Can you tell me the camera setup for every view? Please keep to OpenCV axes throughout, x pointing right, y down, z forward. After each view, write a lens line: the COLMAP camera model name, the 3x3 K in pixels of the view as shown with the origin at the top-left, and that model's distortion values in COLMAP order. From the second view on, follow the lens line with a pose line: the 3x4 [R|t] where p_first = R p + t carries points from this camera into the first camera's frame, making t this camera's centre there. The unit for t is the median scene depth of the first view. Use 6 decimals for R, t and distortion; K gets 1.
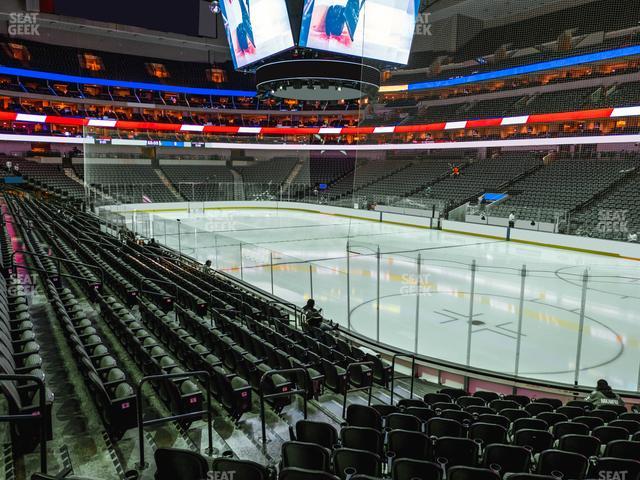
lens RADIAL K [[503.8, 0, 321.6], [0, 503.8, 239.4], [0, 0, 1]] dist [-0.037709, 0.044125]
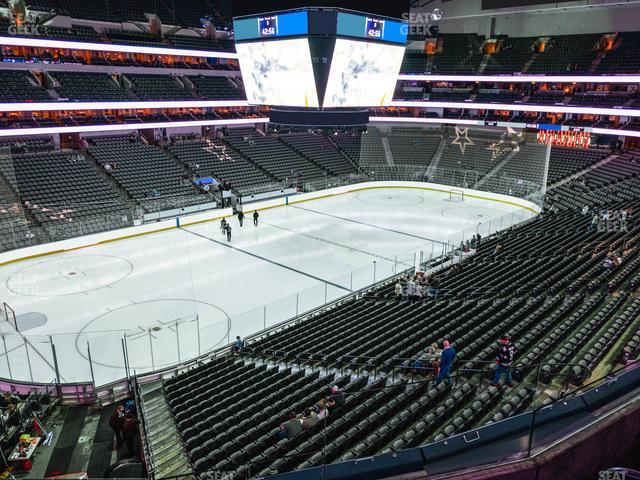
lens RADIAL K [[503.8, 0, 324.9], [0, 503.8, 242.4], [0, 0, 1]] dist [-0.037709, 0.044125]
pose [[-0.224266, -0.304795, 0.925637, -0.747895], [0.117321, 0.934479, 0.336131, -0.260970], [-0.967440, 0.183979, -0.173813, 0.749445]]
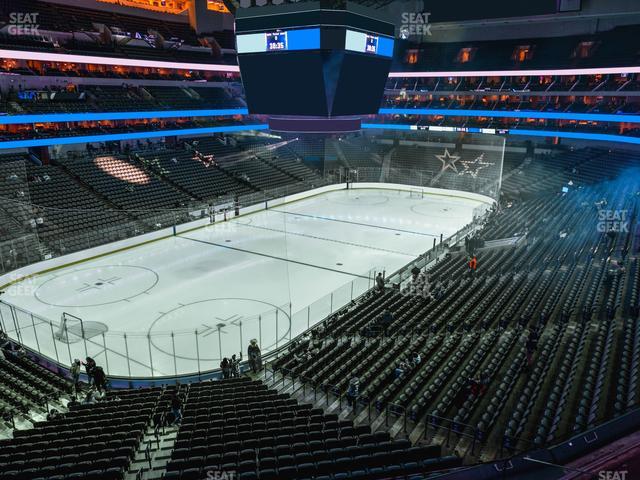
lens RADIAL K [[503.8, 0, 326.2], [0, 503.8, 239.7], [0, 0, 1]] dist [-0.037709, 0.044125]
pose [[0.405971, 0.242853, -0.881028, 0.753243], [-0.127436, 0.969670, 0.208566, -0.176754], [0.904957, 0.027603, 0.424606, 0.275202]]
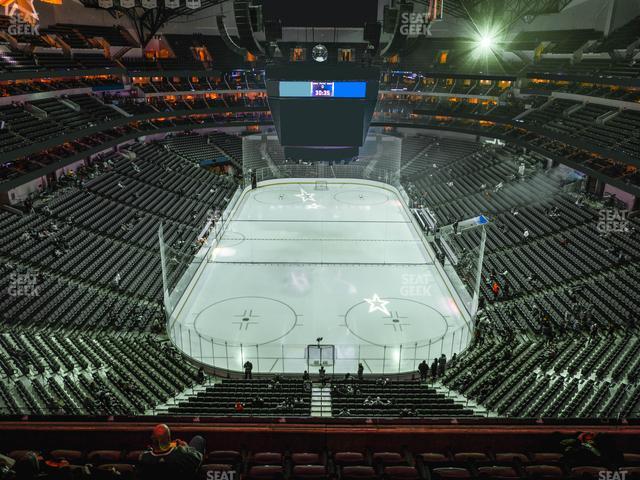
lens RADIAL K [[503.8, 0, 322.6], [0, 503.8, 237.7], [0, 0, 1]] dist [-0.037709, 0.044125]
pose [[0.837431, 0.179253, -0.516311, 0.528555], [-0.072841, 0.972864, 0.219614, -0.231603], [0.541667, -0.146303, 0.827763, -0.232338]]
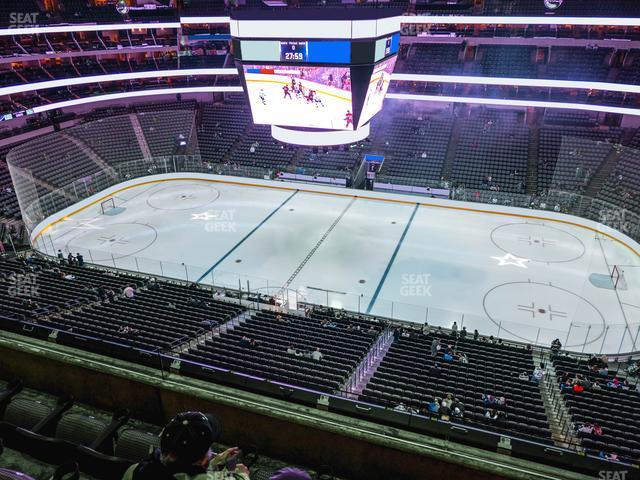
lens RADIAL K [[503.8, 0, 322.7], [0, 503.8, 244.3], [0, 0, 1]] dist [-0.037709, 0.044125]
pose [[0.792680, -0.290960, 0.535725, -0.451660], [0.105672, 0.931033, 0.349300, -0.284590], [-0.600410, -0.220272, 0.768757, -0.019398]]
